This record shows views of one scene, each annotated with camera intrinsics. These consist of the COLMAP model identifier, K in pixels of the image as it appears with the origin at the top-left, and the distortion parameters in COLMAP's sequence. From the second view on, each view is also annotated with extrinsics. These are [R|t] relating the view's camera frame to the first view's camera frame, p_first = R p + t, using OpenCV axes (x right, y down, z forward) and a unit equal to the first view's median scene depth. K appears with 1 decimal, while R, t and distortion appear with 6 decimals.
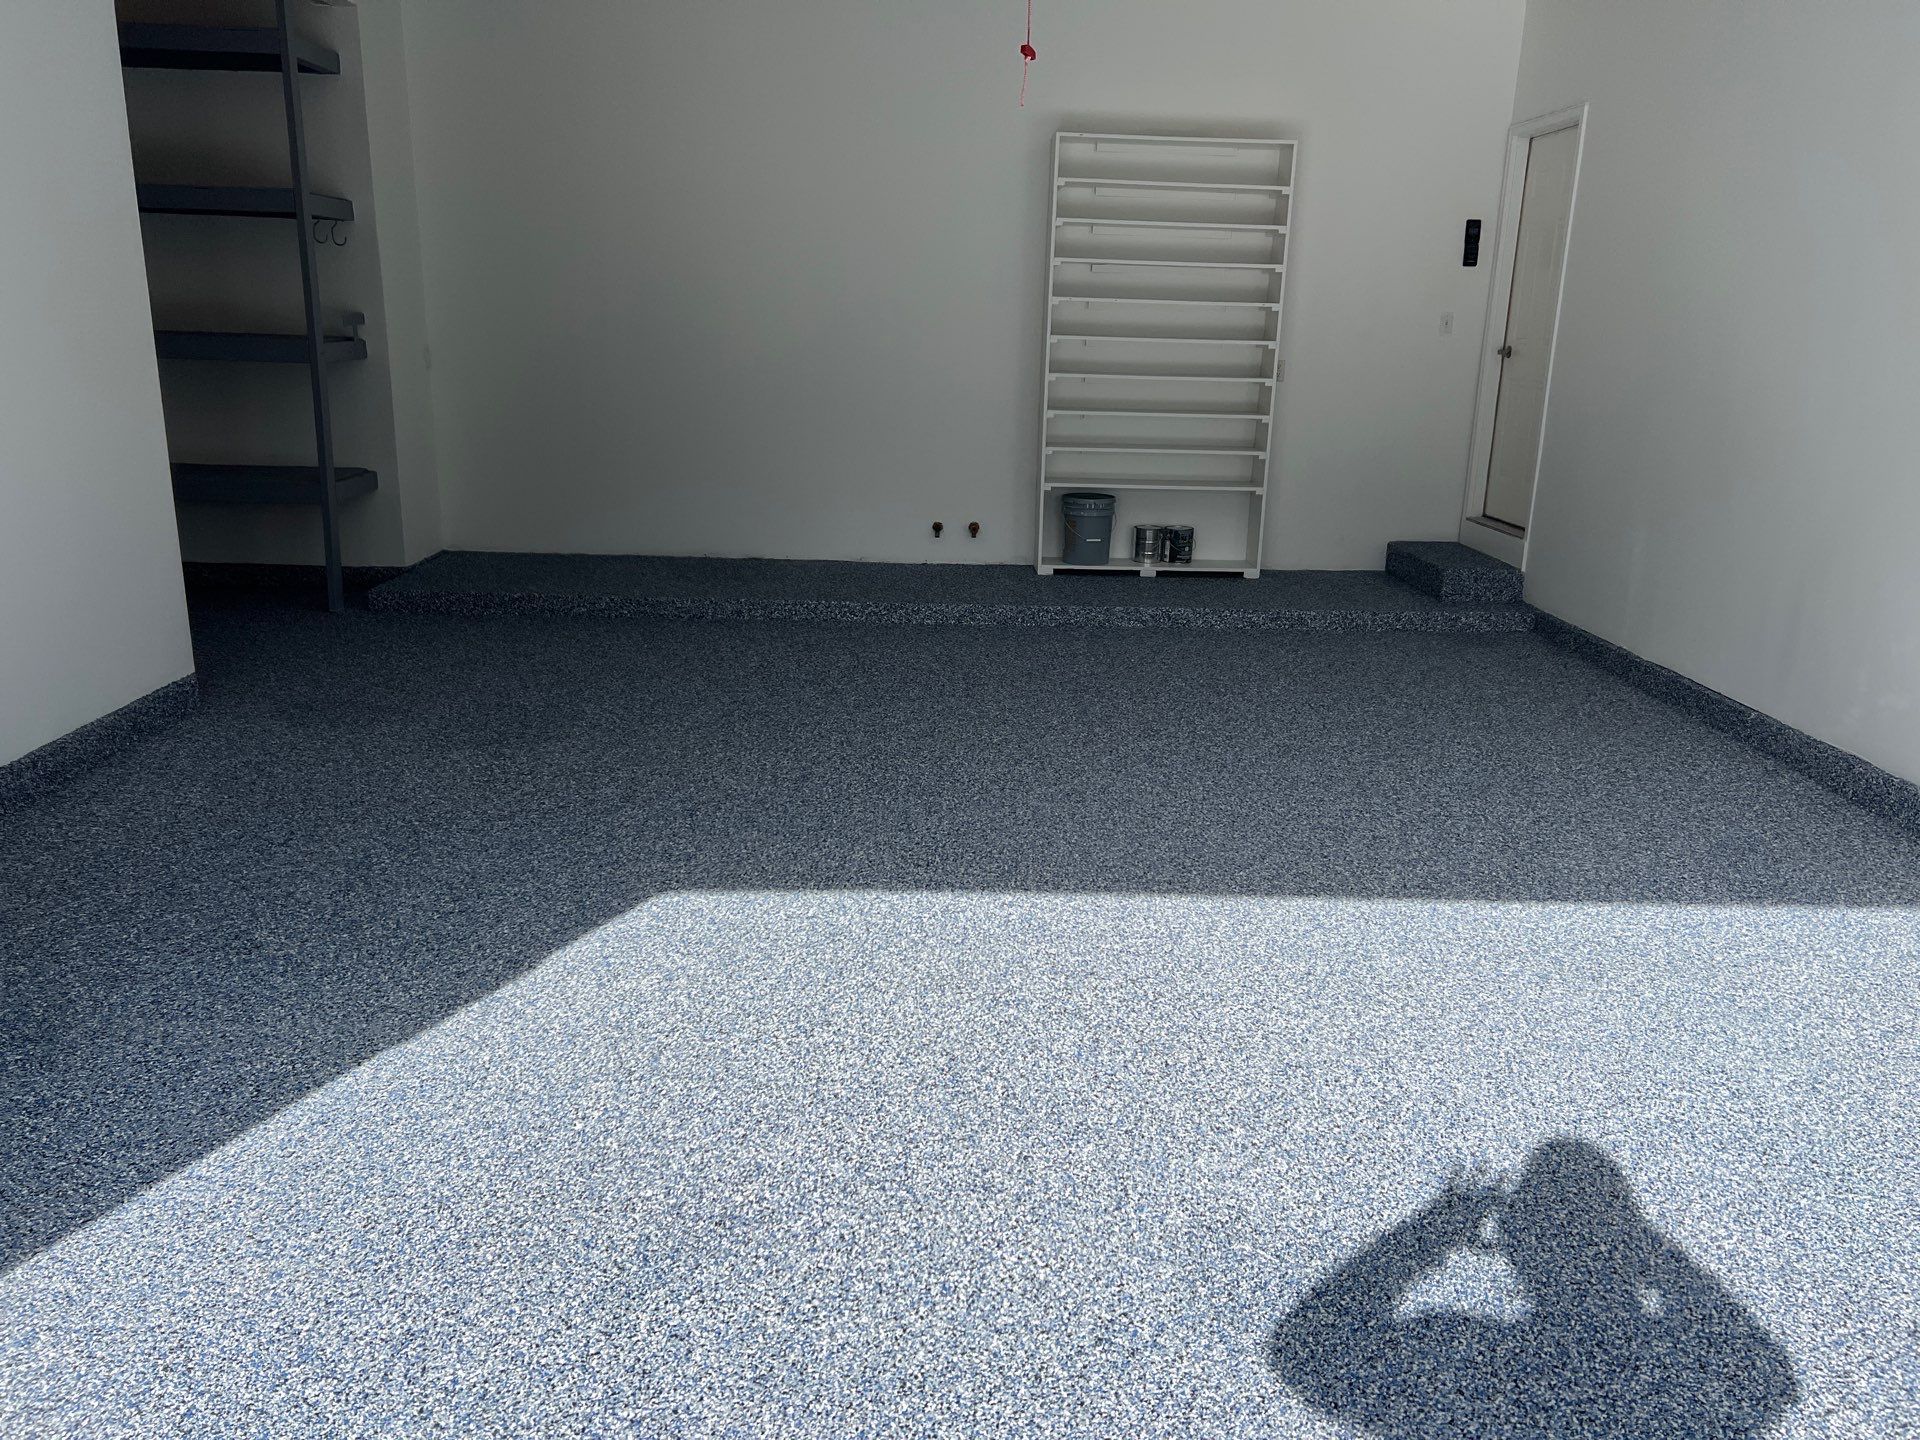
lens RADIAL K [[1404.1, 0, 970.1], [0, 1404.1, 727.1], [0, 0, 1]] dist [0.056932, -0.059962]
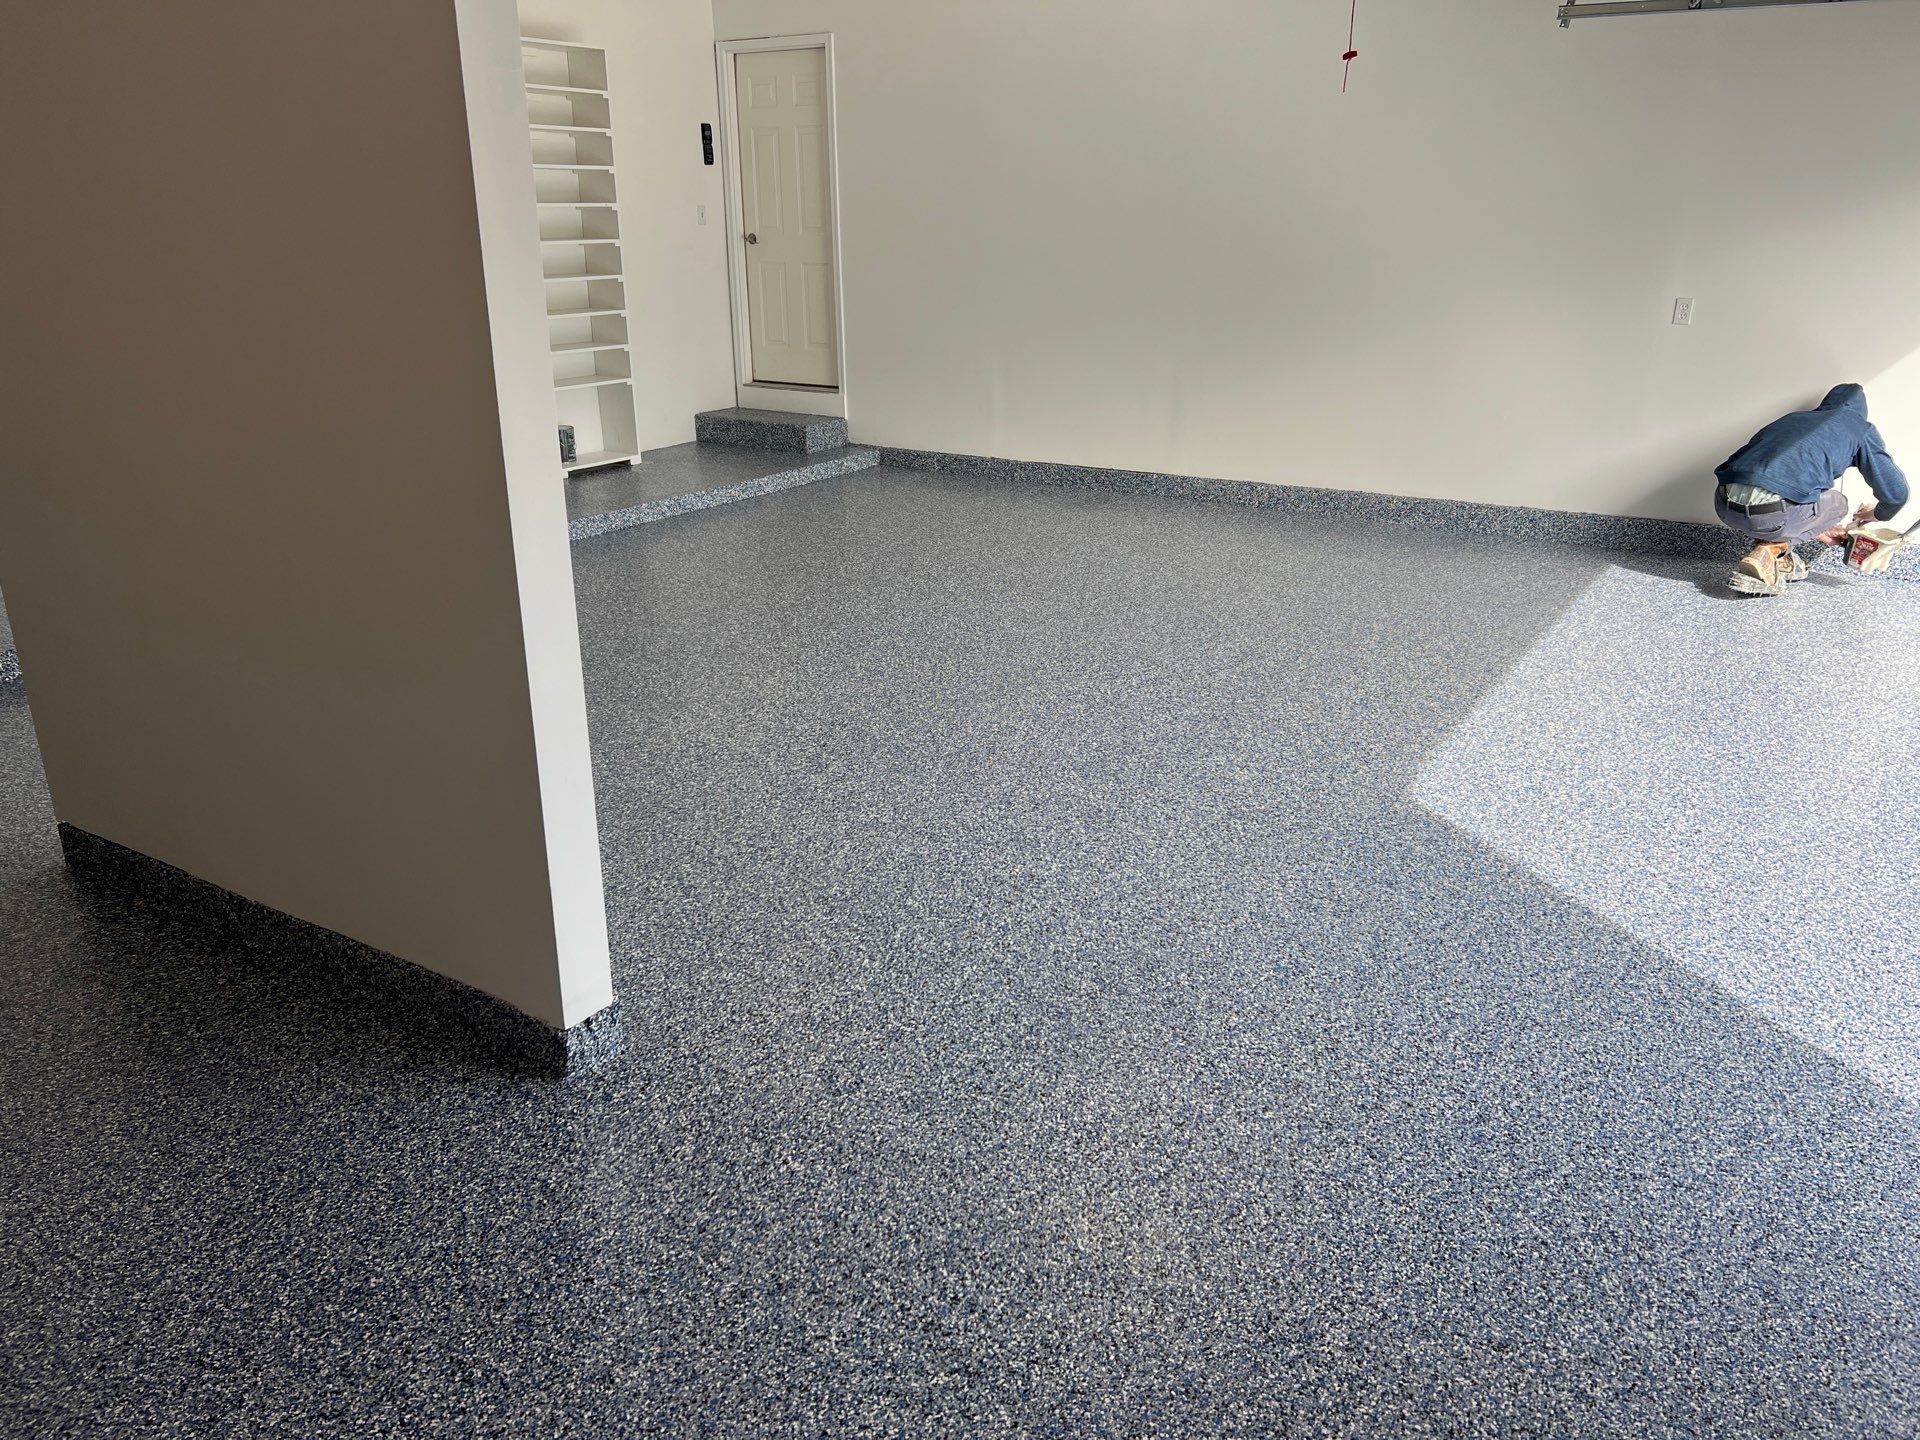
lens RADIAL K [[1437.1, 0, 955.3], [0, 1437.1, 695.2], [0, 0, 1]] dist [0.065512, -0.081056]
pose [[0.574077, -0.289845, 0.765784, -0.990033], [0.245553, 0.953146, 0.176680, -0.132824], [-0.781114, 0.086612, 0.618352, 0.280168]]
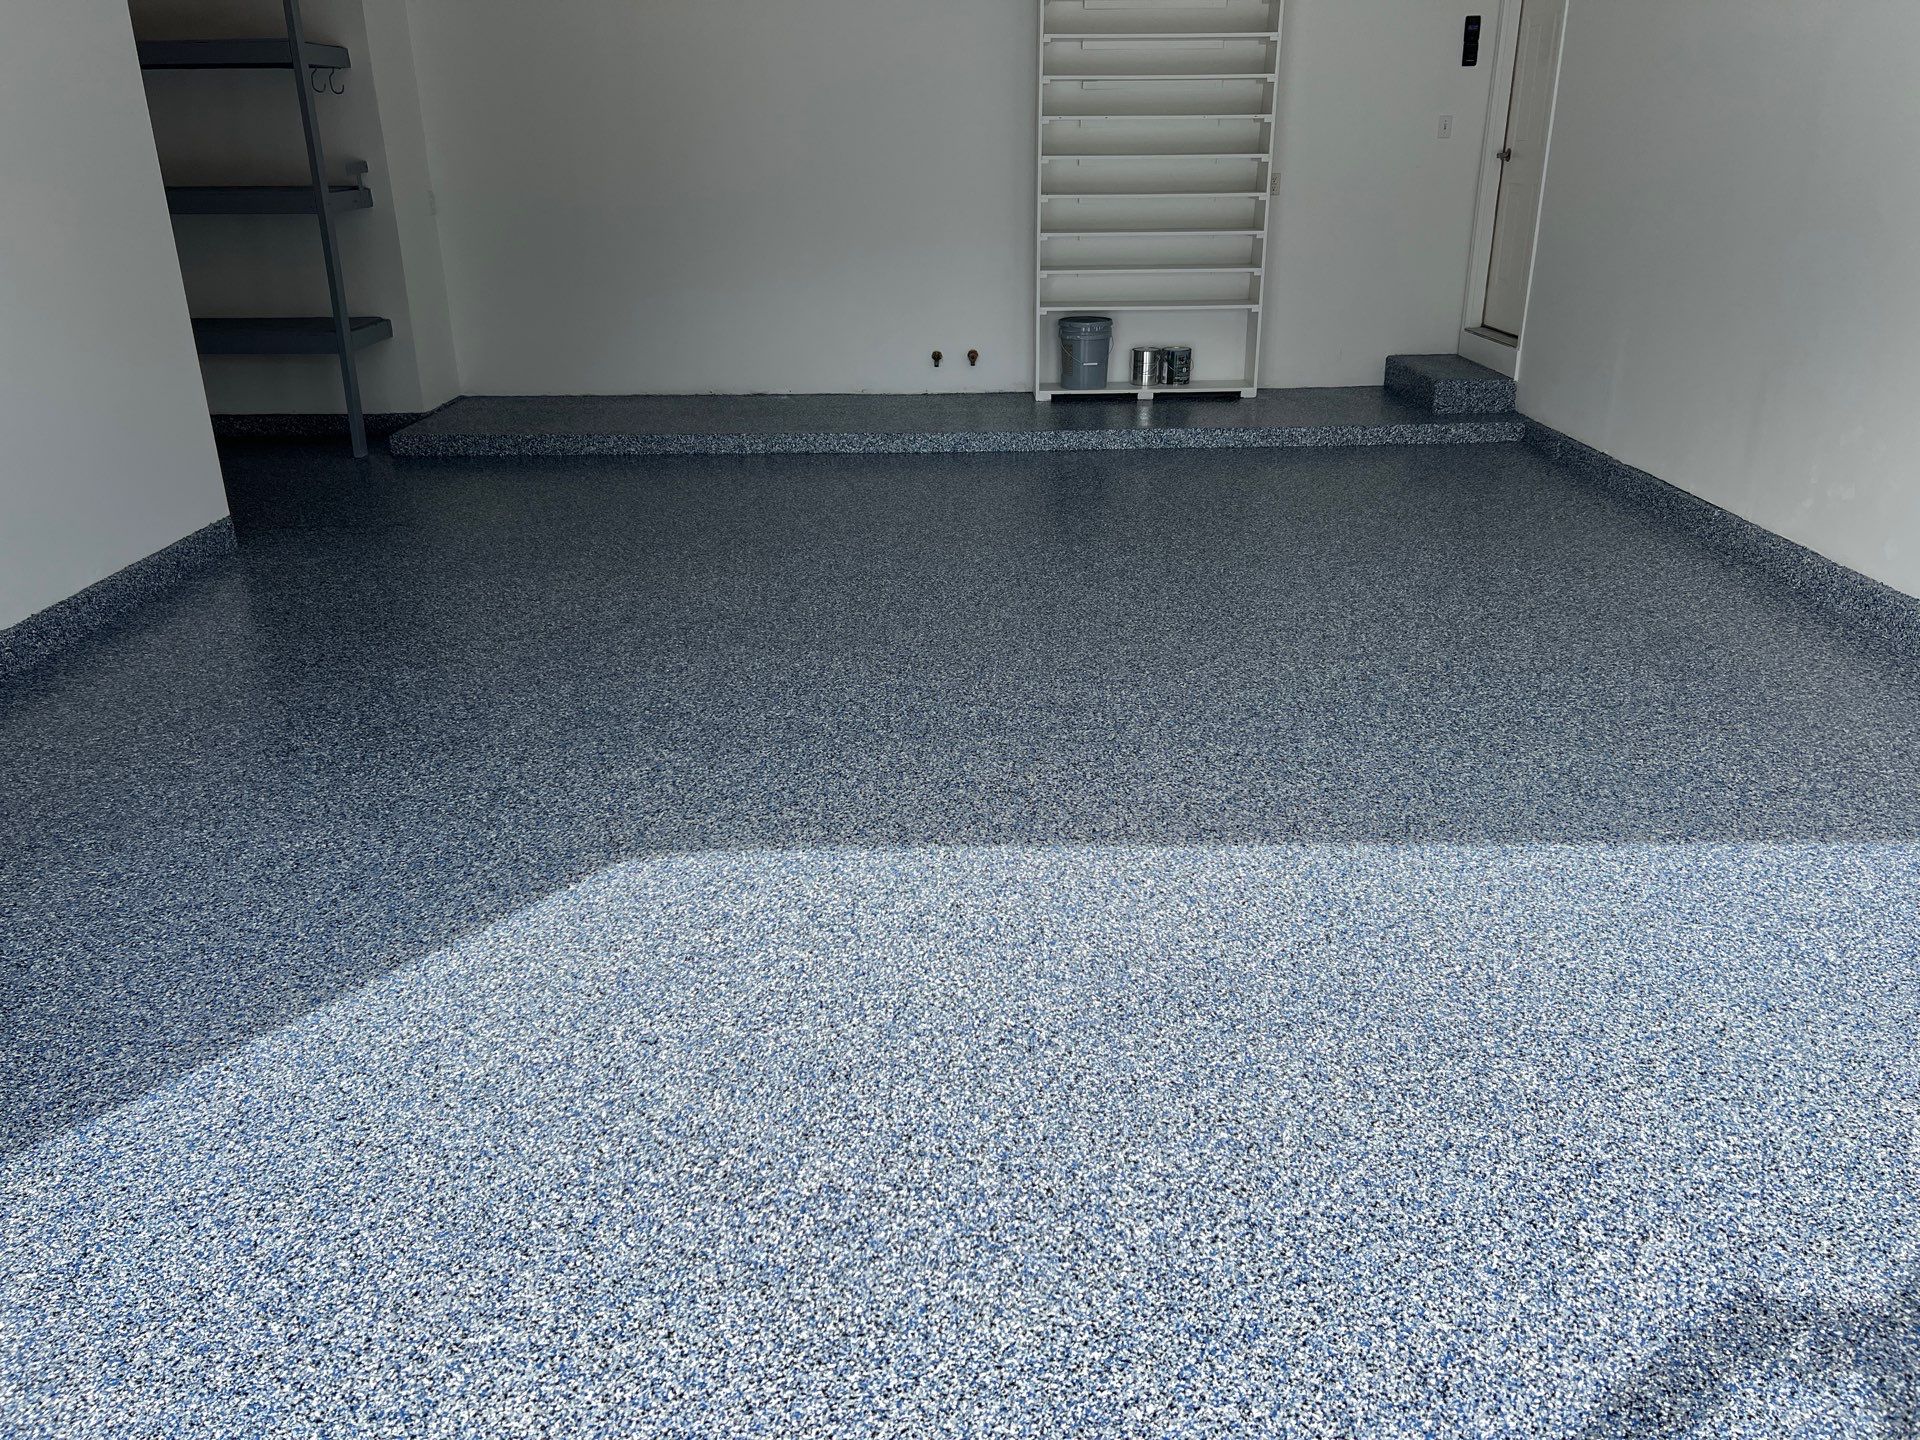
lens RADIAL K [[1401.2, 0, 960.0], [0, 1401.2, 720.0], [0, 0, 1]] dist [0.051520, -0.055202]
pose [[0.998826, -0.023732, -0.042229, 0.054836], [0.028104, 0.993955, 0.106134, 0.020335], [0.039455, -0.107196, 0.993455, -0.067041]]
